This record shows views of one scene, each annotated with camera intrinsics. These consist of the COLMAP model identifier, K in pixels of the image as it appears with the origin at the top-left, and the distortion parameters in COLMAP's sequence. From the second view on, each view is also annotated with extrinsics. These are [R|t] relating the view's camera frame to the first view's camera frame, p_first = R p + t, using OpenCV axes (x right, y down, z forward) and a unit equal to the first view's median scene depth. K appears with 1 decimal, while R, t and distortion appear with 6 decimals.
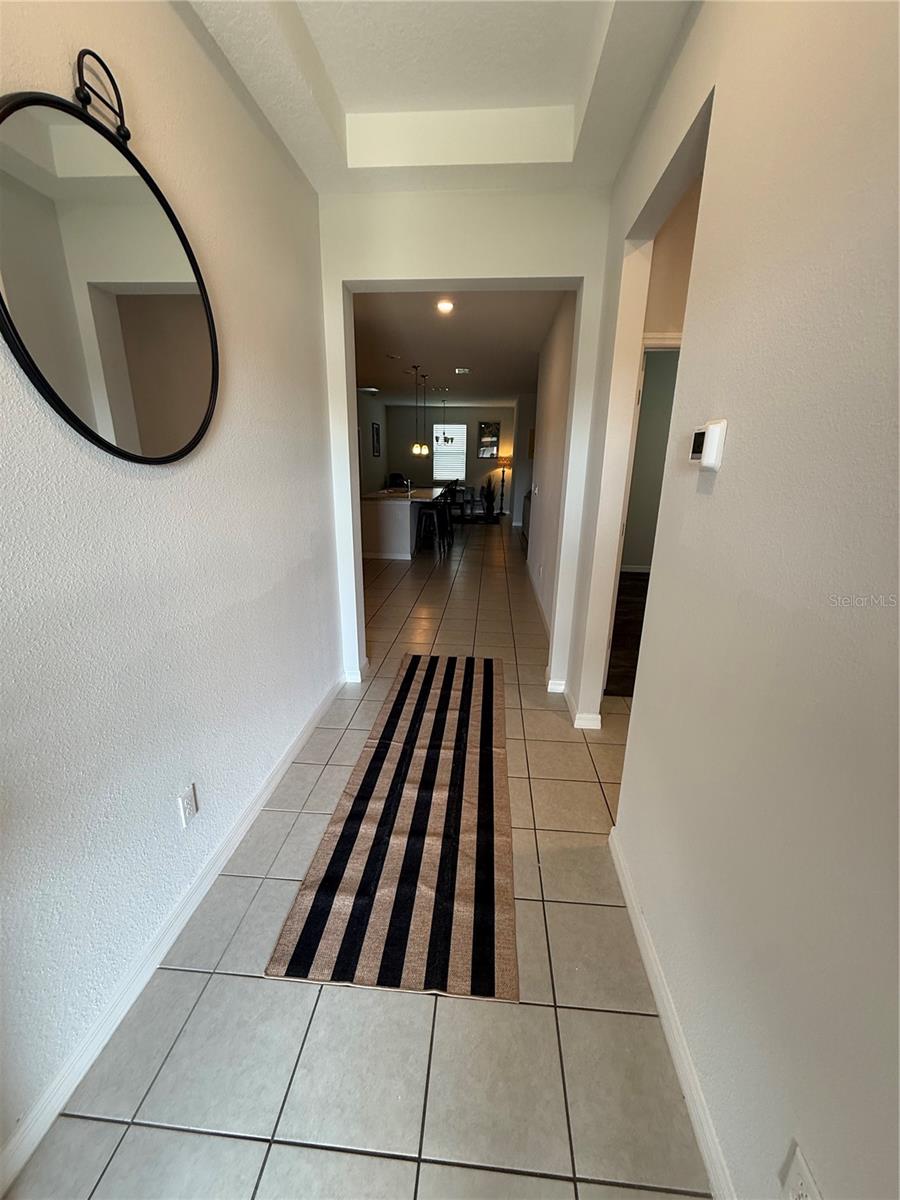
lens RADIAL K [[476.7, 0, 450.0], [0, 476.7, 600.0], [0, 0, 1]] dist [-0.001063, -0.000013]
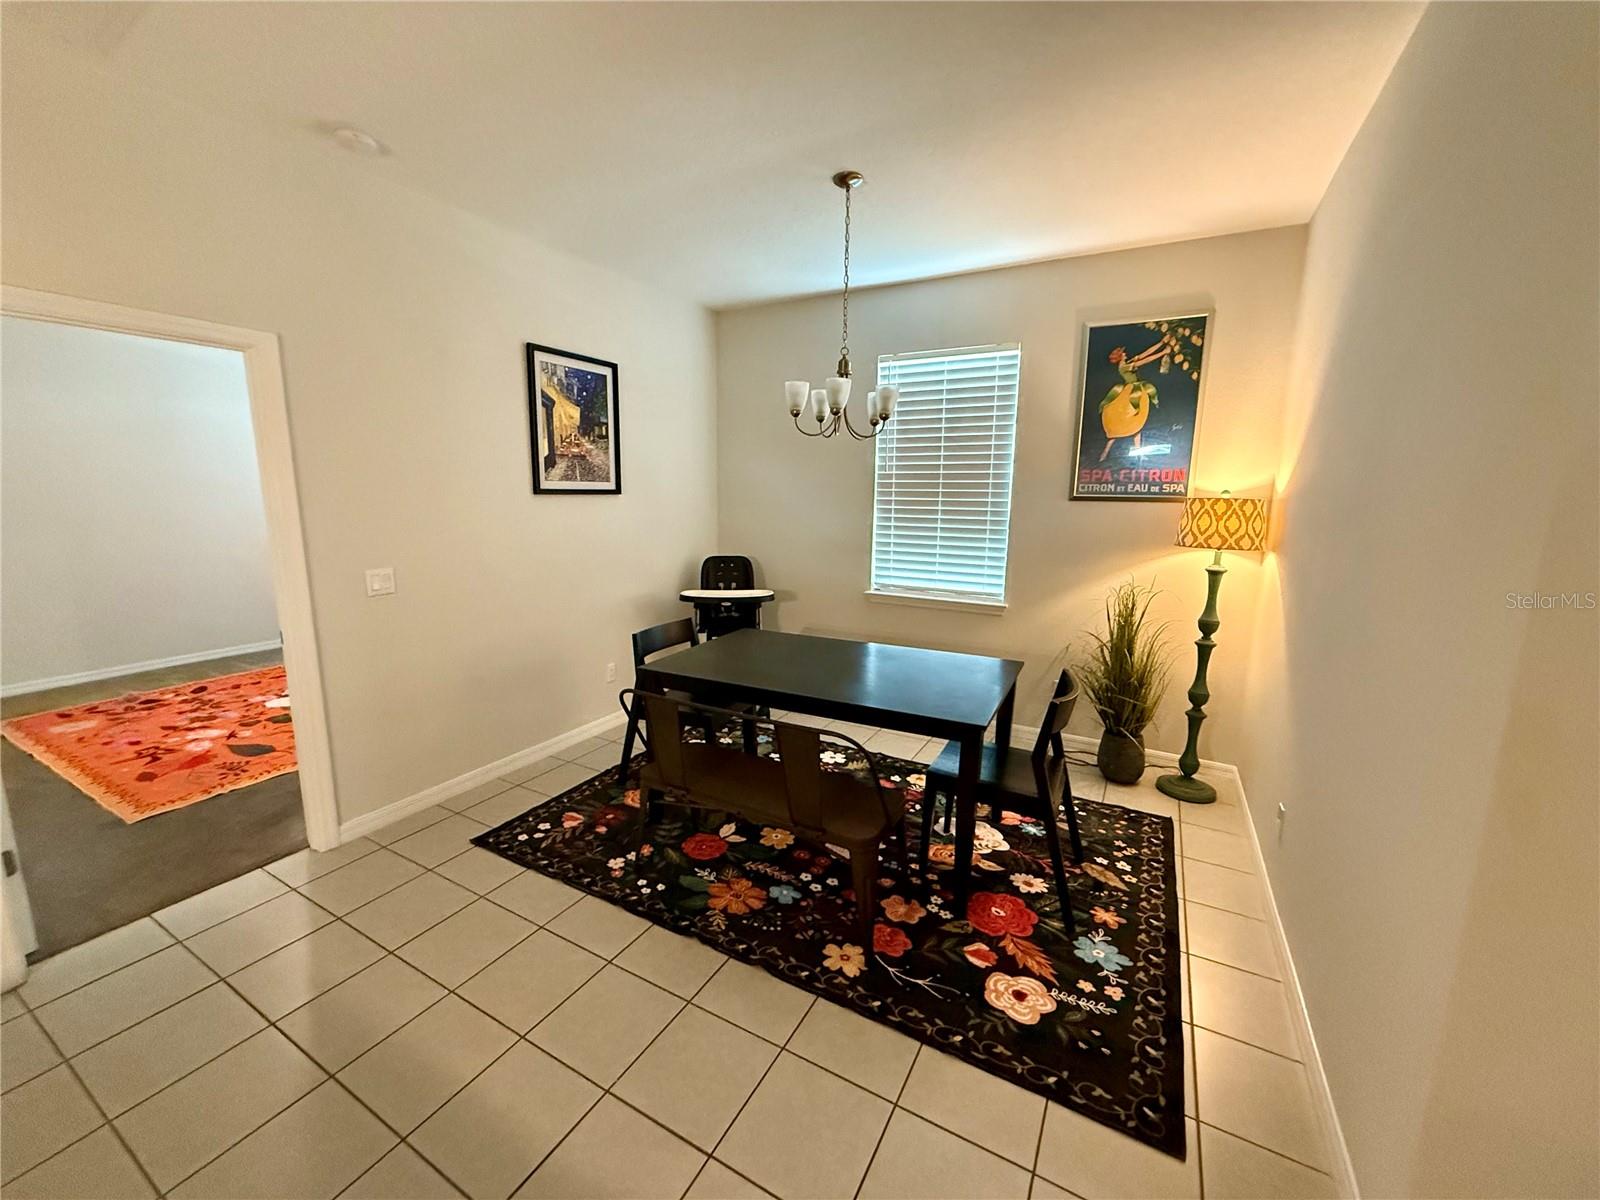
lens RADIAL K [[635.7, 0, 800.0], [0, 635.7, 600.0], [0, 0, 1]] dist [-0.001063, -0.000013]
pose [[0.909021, 0.067148, -0.411305, 0.069081], [-0.117164, 0.988306, -0.097595, -0.215636], [0.399942, 0.136906, 0.906258, 0.720117]]
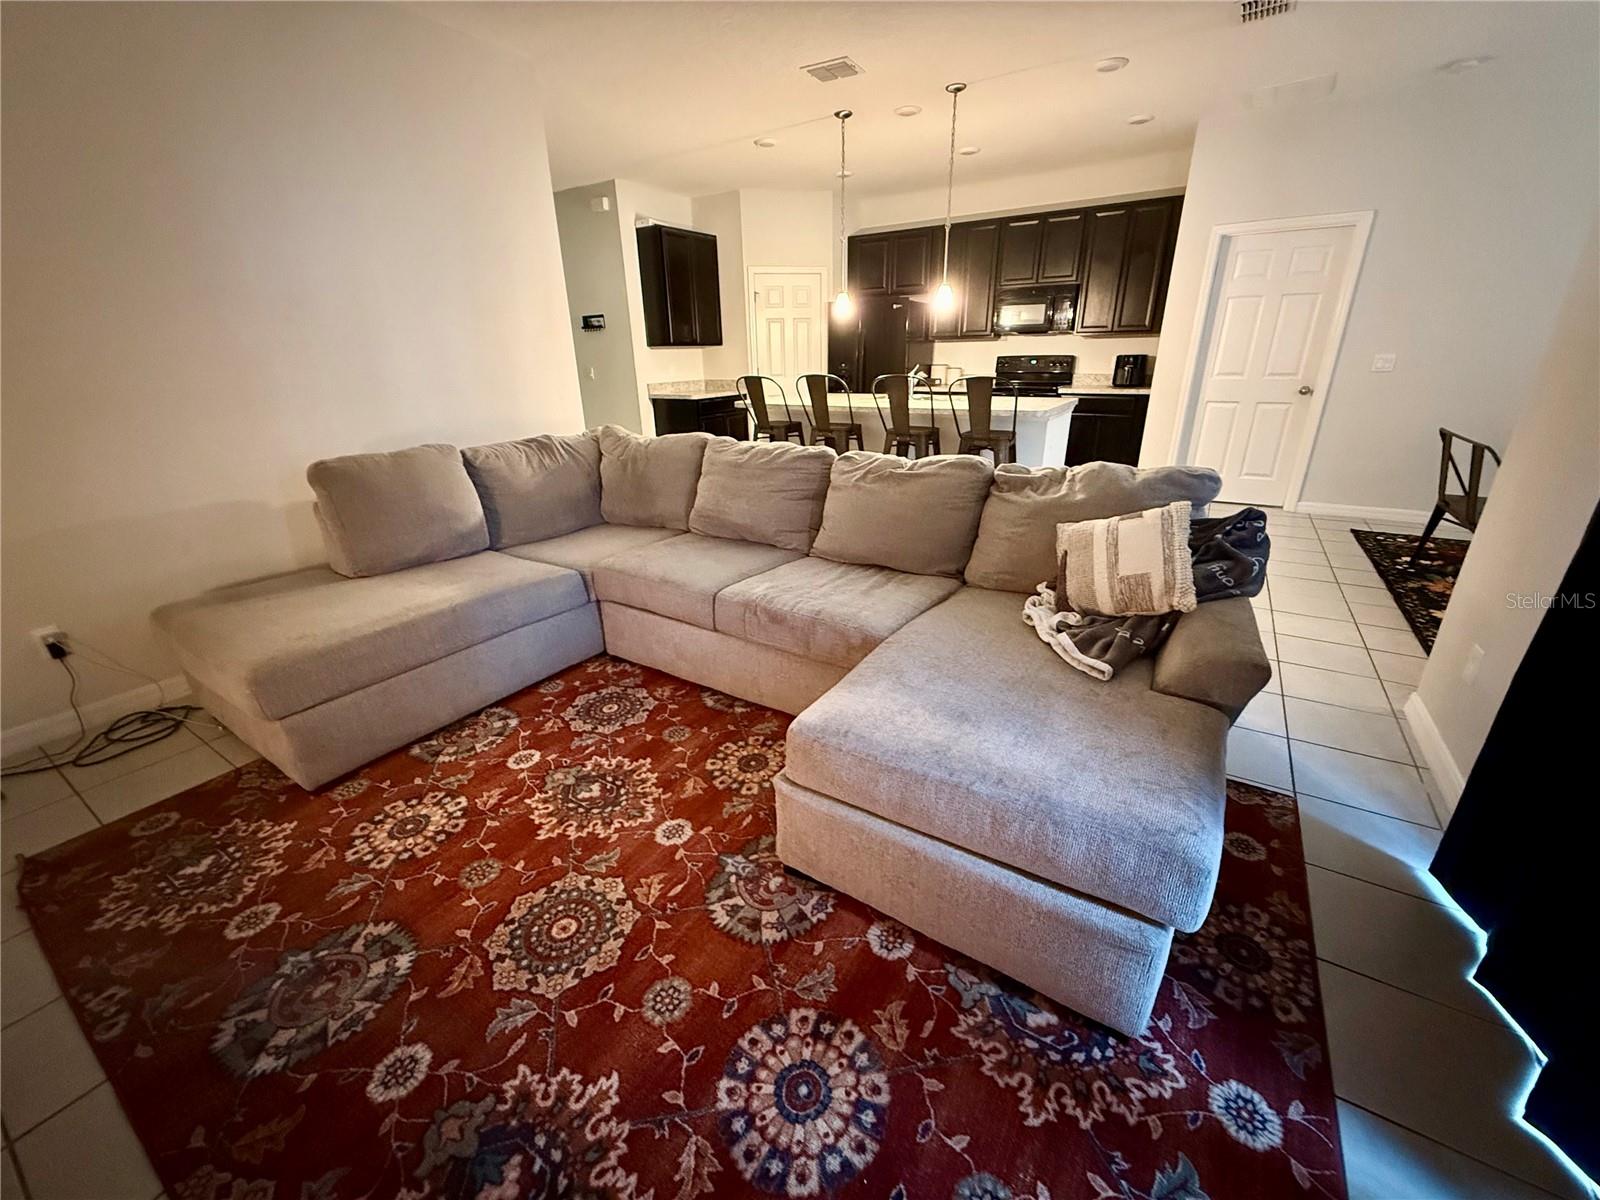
lens RADIAL K [[635.7, 0, 800.0], [0, 635.7, 600.0], [0, 0, 1]] dist [-0.001063, -0.000013]
pose [[-0.465250, 0.315851, -0.826910, 0.668904], [-0.242295, 0.853053, 0.462161, -0.176142], [0.851372, 0.415377, -0.320354, 0.790264]]
